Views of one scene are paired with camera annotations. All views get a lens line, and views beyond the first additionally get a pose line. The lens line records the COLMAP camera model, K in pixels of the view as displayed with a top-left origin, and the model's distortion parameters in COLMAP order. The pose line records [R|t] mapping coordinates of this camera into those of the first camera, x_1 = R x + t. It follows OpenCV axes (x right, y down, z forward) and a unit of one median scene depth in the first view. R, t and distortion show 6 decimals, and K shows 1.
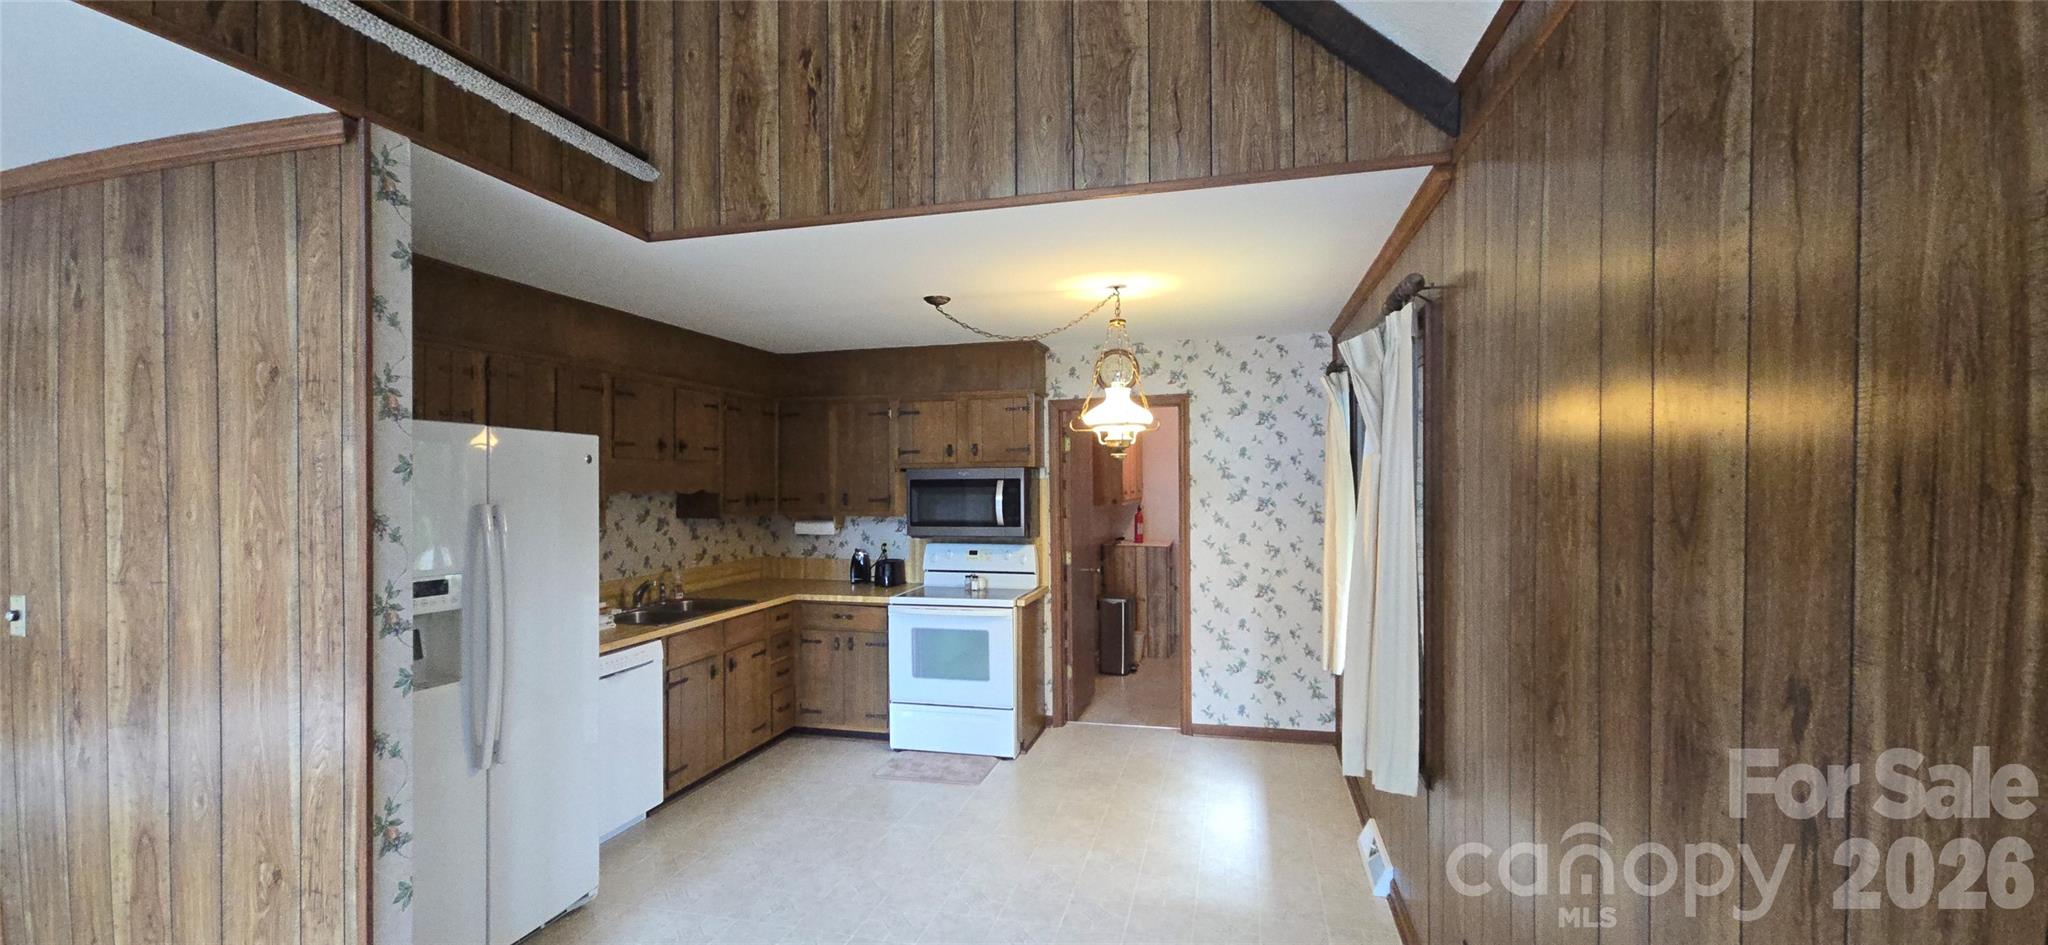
lens RADIAL K [[832.9, 0, 1012.8], [0, 832.9, 487.7], [0, 0, 1]] dist [0.006799, -0.006890]
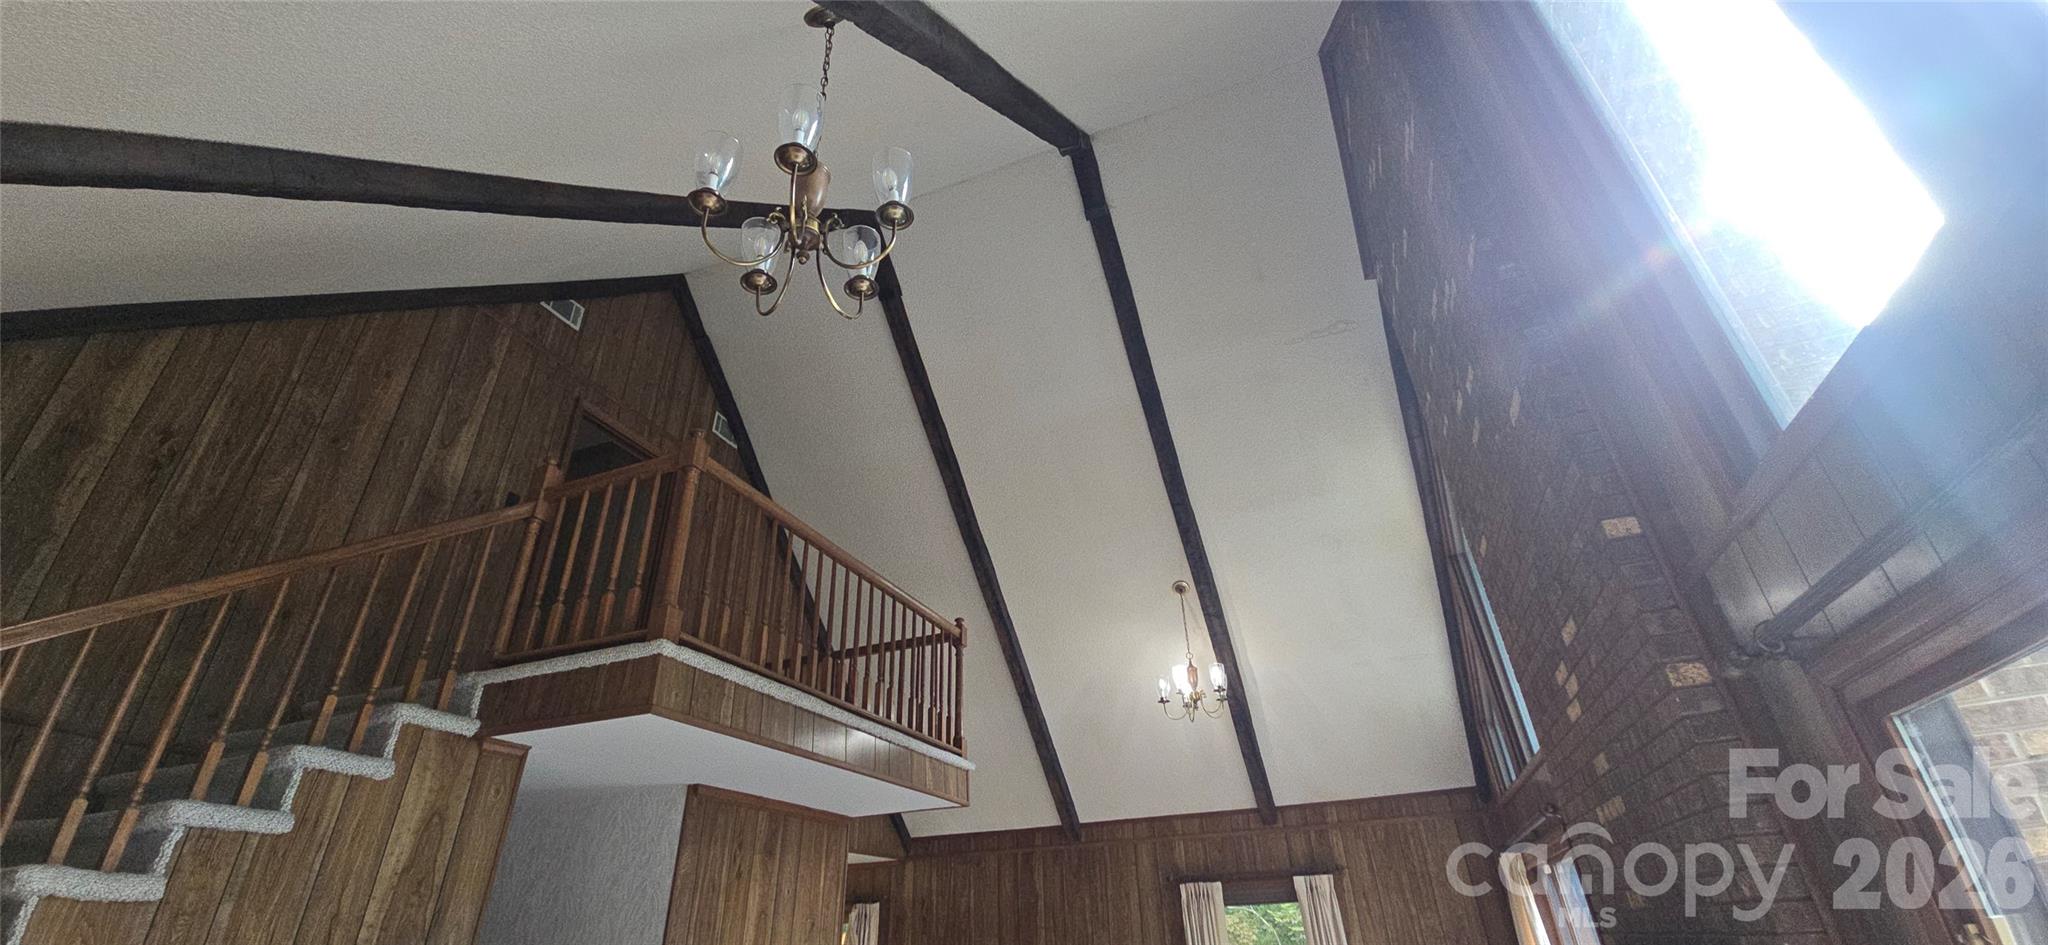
lens RADIAL K [[832.9, 0, 1026.2], [0, 832.9, 476.6], [0, 0, 1]] dist [0.006799, -0.006890]
pose [[0.101306, 0.491535, 0.864945, -3.205652], [0.032335, 0.867332, -0.496679, -0.044789], [-0.994330, 0.078284, 0.071972, 0.140187]]
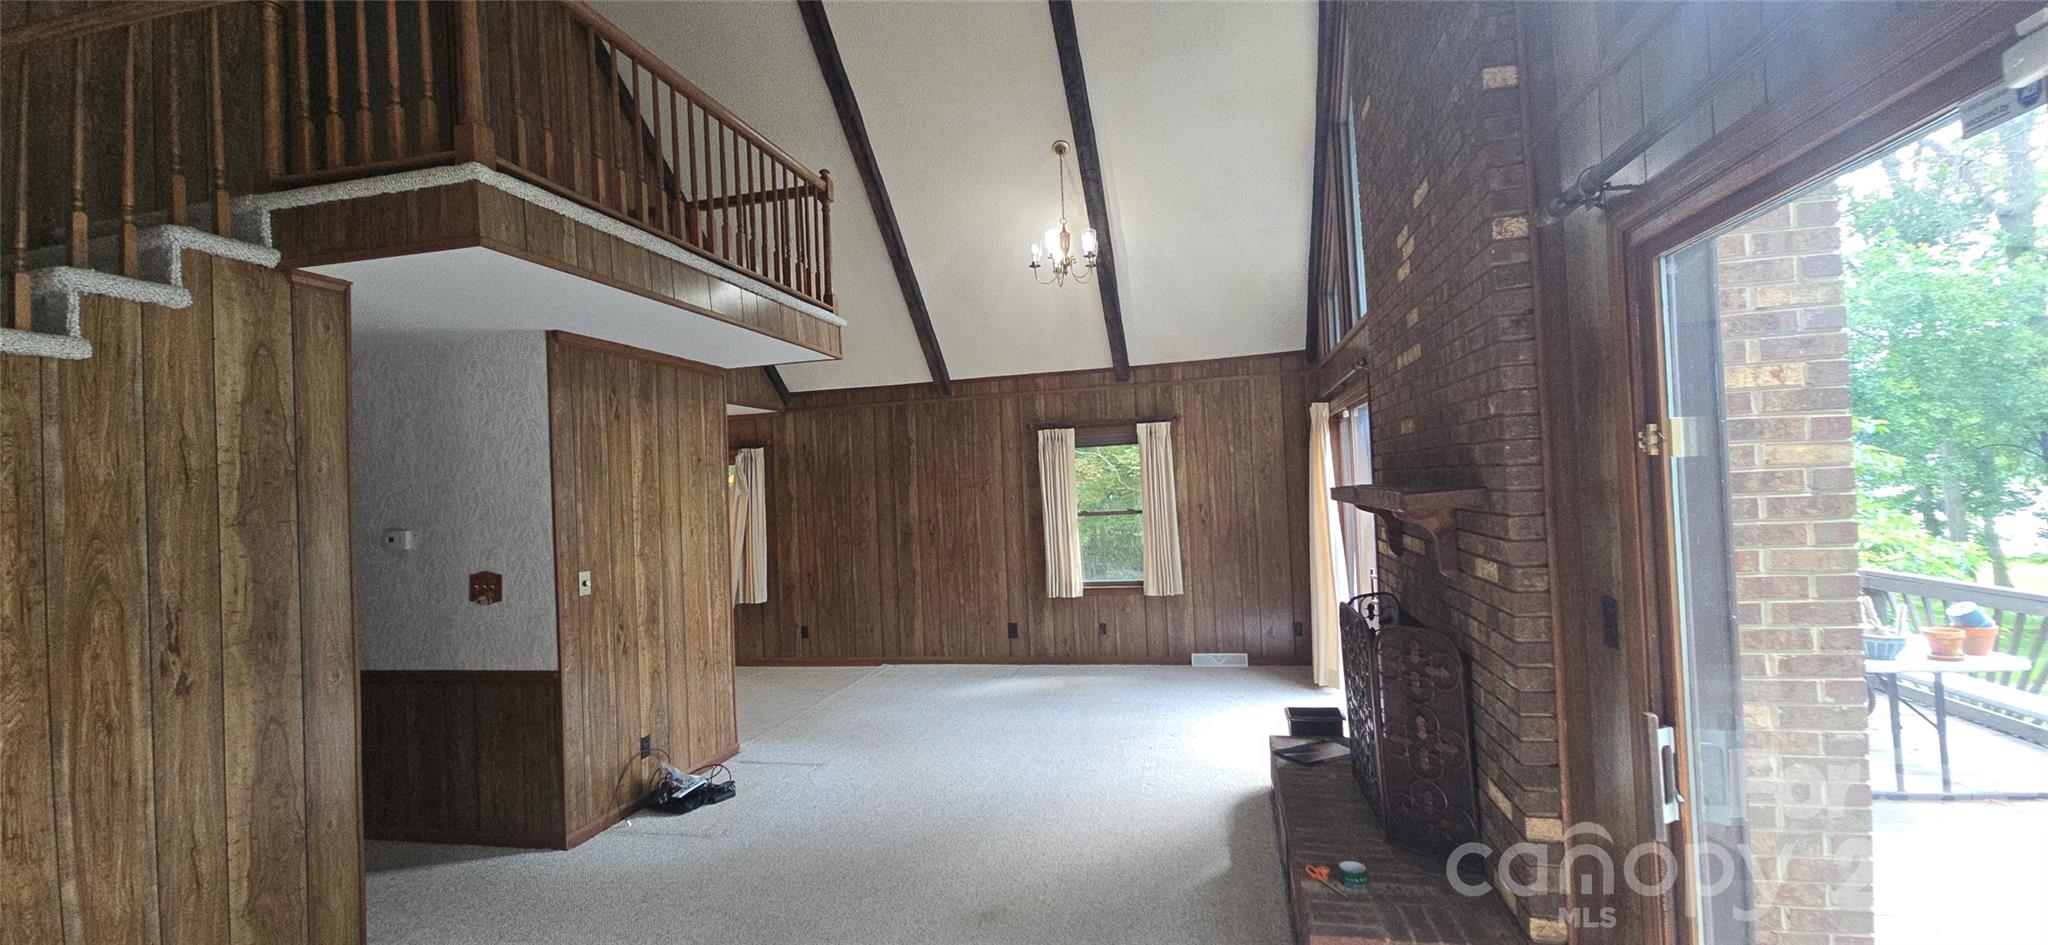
lens RADIAL K [[832.9, 0, 1028.8], [0, 832.9, 481.5], [0, 0, 1]] dist [0.006799, -0.006890]
pose [[-0.048225, 0.011742, 0.998767, -3.192460], [0.043124, 0.999023, -0.009662, -0.006893], [-0.997905, 0.042605, -0.048684, 0.131889]]
